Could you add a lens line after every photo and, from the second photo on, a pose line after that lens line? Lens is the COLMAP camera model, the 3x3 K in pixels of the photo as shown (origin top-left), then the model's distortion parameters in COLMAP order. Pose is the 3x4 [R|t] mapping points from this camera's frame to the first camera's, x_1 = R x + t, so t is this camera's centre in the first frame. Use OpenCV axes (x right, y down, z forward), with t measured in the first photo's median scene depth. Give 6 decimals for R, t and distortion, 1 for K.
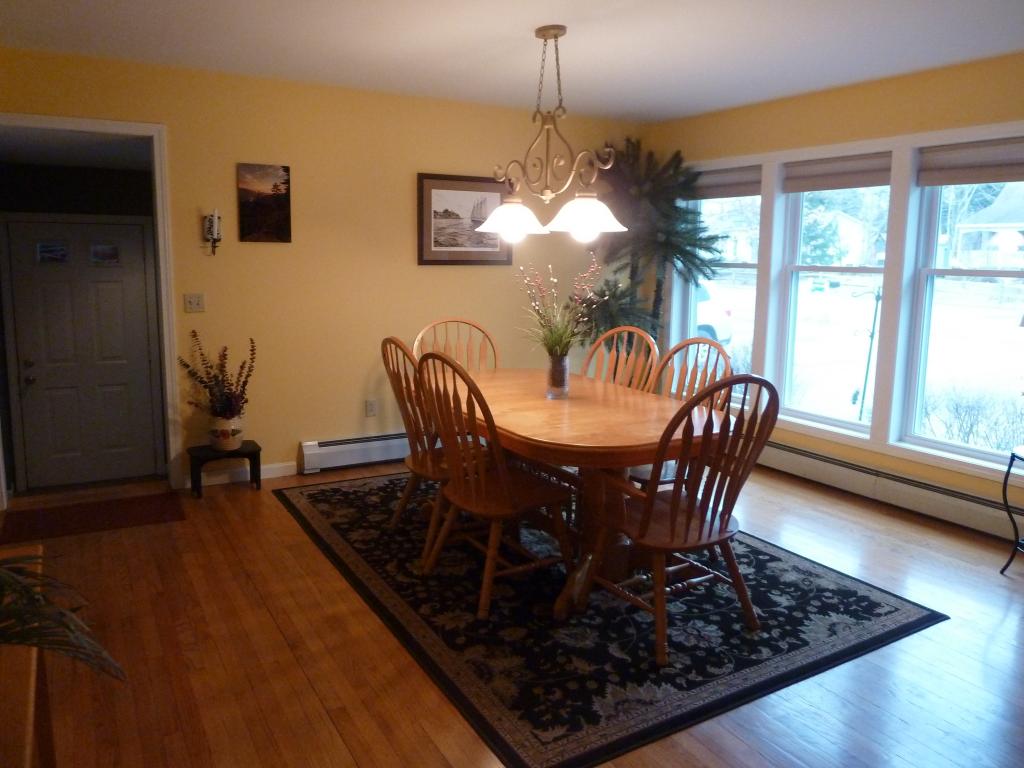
lens RADIAL K [[764.1, 0, 517.1], [0, 764.1, 382.2], [0, 0, 1]] dist [-0.041858, 0.014231]
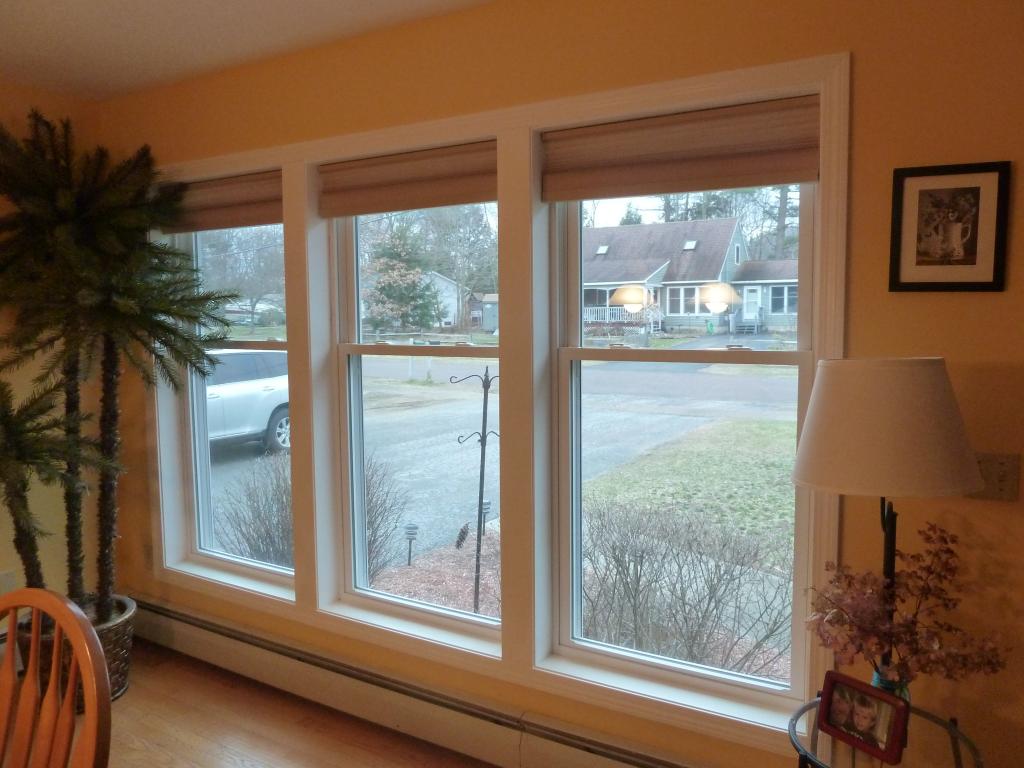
lens RADIAL K [[764.1, 0, 511.3], [0, 764.1, 383.7], [0, 0, 1]] dist [-0.041858, 0.014231]
pose [[0.881591, -0.055140, 0.468782, 0.198388], [0.090756, 0.994424, -0.053709, -0.081657], [-0.463206, 0.089895, 0.881680, 0.436557]]
